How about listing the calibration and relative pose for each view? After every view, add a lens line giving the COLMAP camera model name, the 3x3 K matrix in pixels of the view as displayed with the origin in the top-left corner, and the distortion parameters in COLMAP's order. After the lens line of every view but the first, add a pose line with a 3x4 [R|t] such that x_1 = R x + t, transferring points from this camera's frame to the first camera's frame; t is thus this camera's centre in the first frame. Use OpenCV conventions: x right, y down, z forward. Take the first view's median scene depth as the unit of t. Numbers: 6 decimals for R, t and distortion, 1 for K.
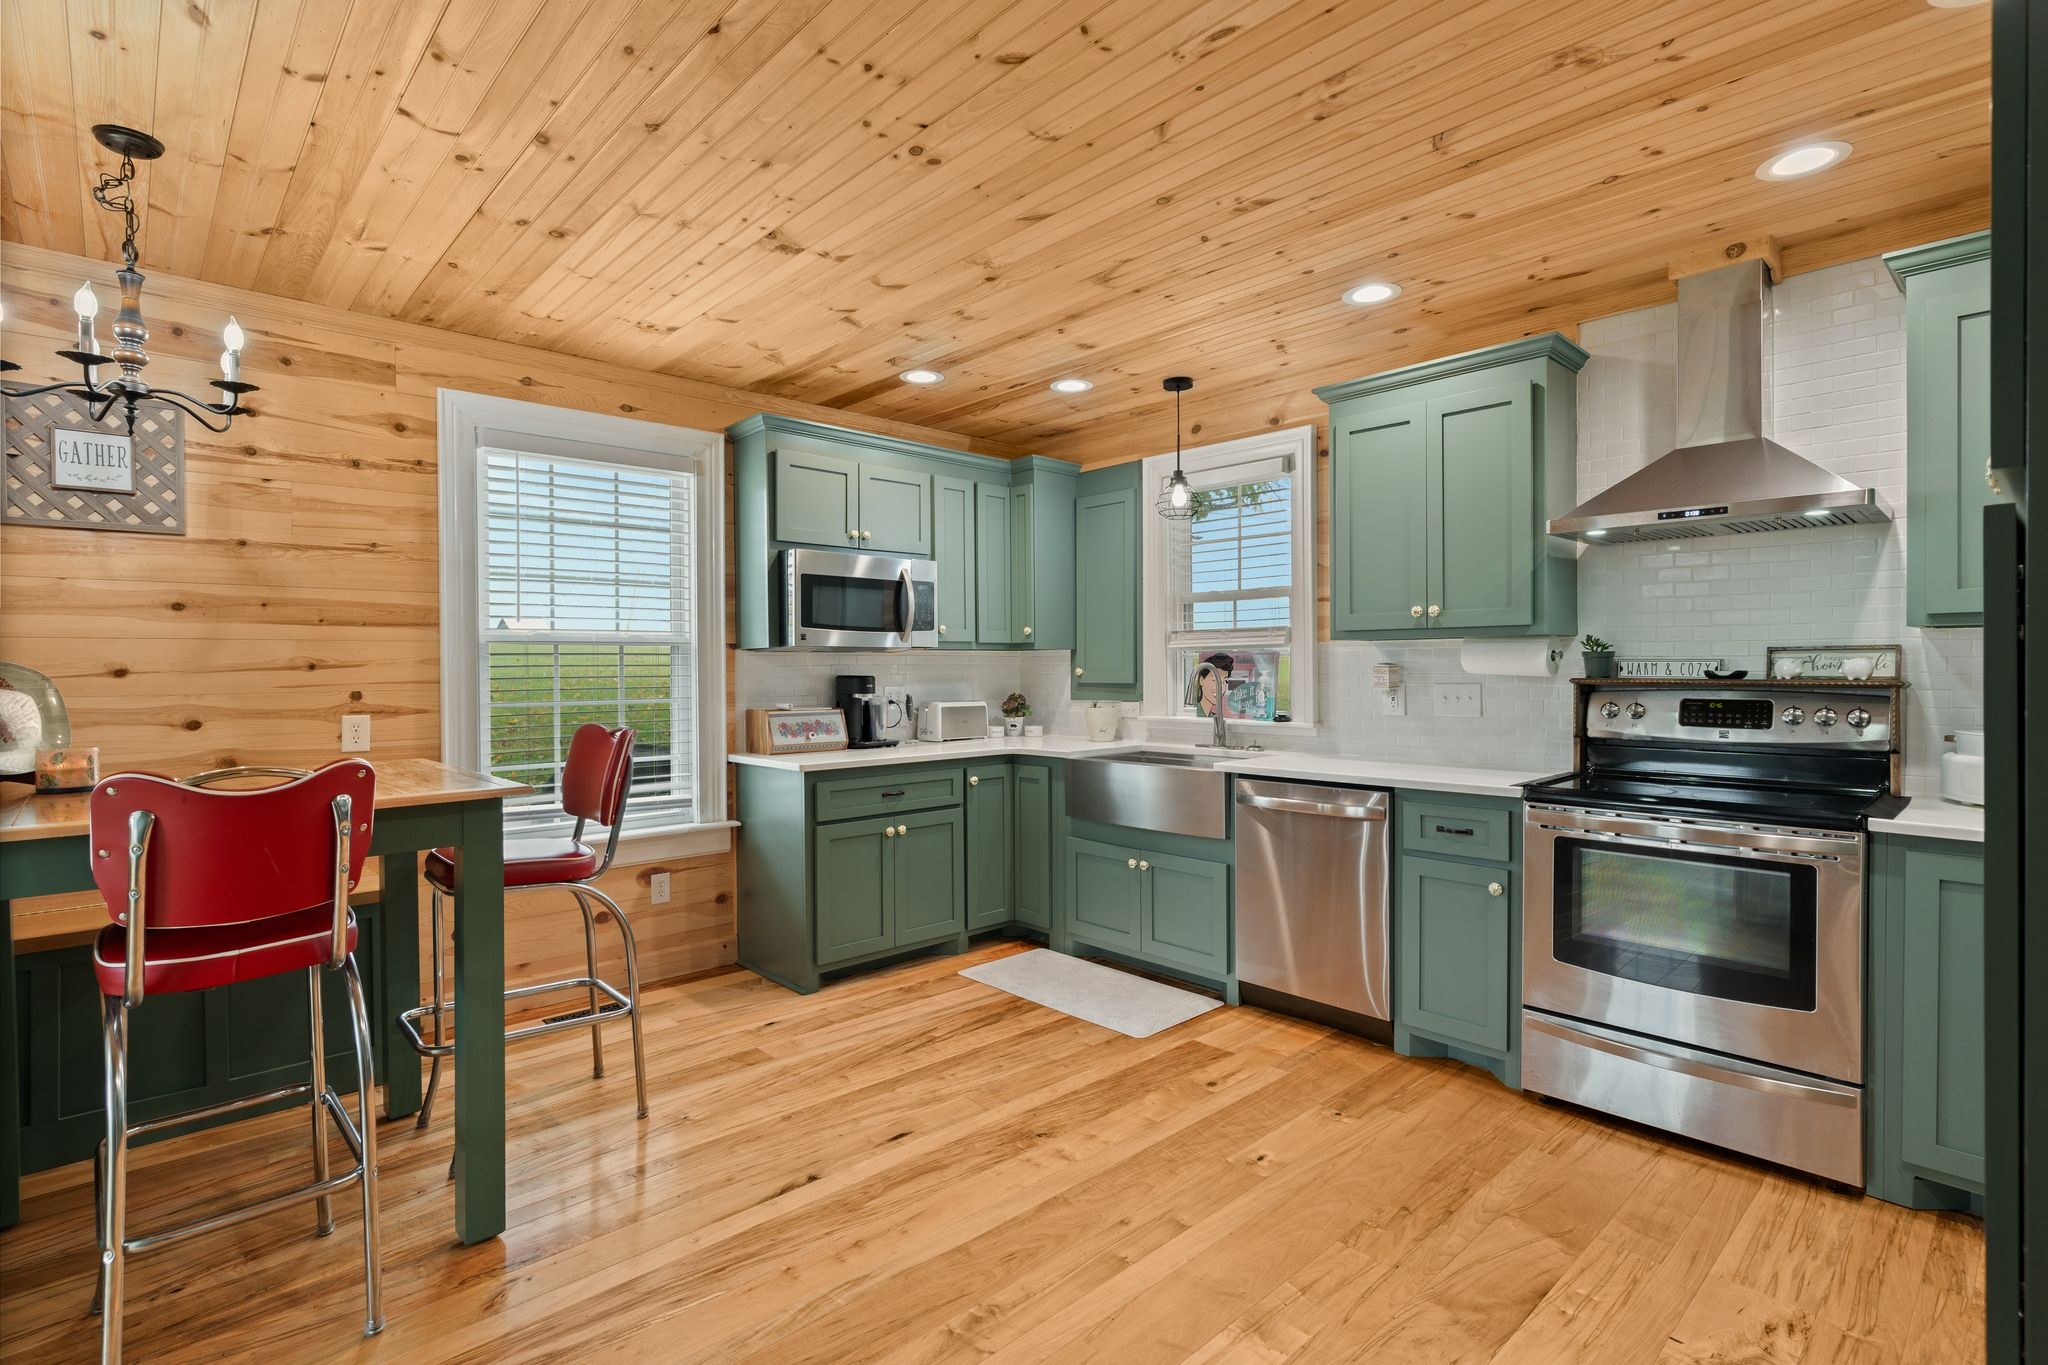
lens RADIAL K [[969.0, 0, 1029.7], [0, 969.0, 675.2], [0, 0, 1]] dist [0.000323, -0.000150]
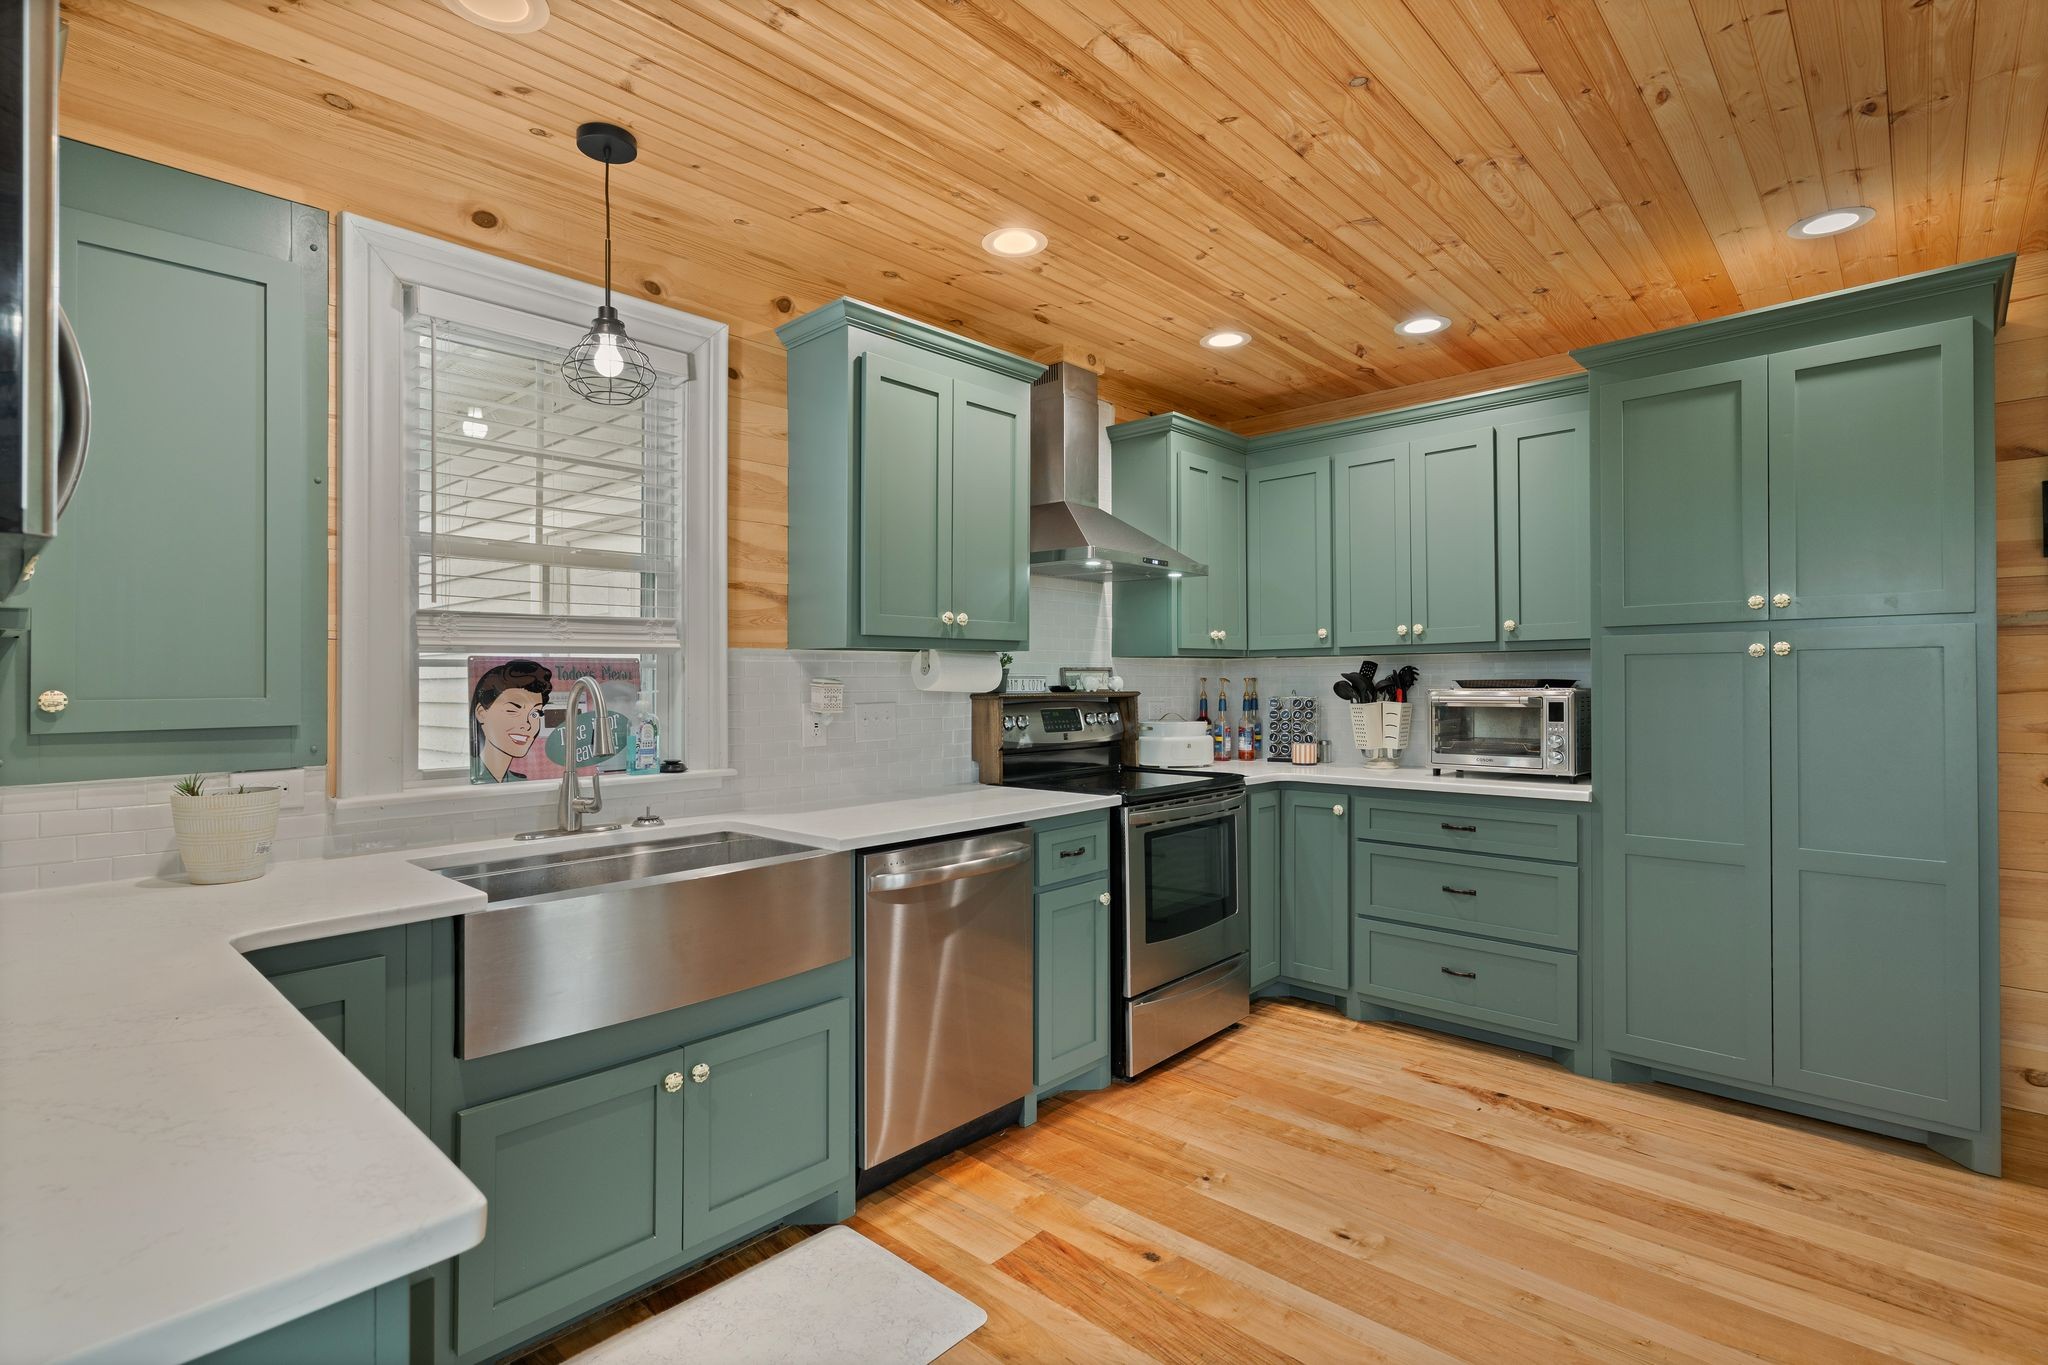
lens RADIAL K [[969.0, 0, 1031.2], [0, 969.0, 679.2], [0, 0, 1]] dist [0.000323, -0.000150]
pose [[-0.063051, 0.007706, 0.997981, -0.475831], [0.015807, 0.999852, -0.006722, -0.005119], [-0.997885, 0.015351, -0.063163, 1.010172]]
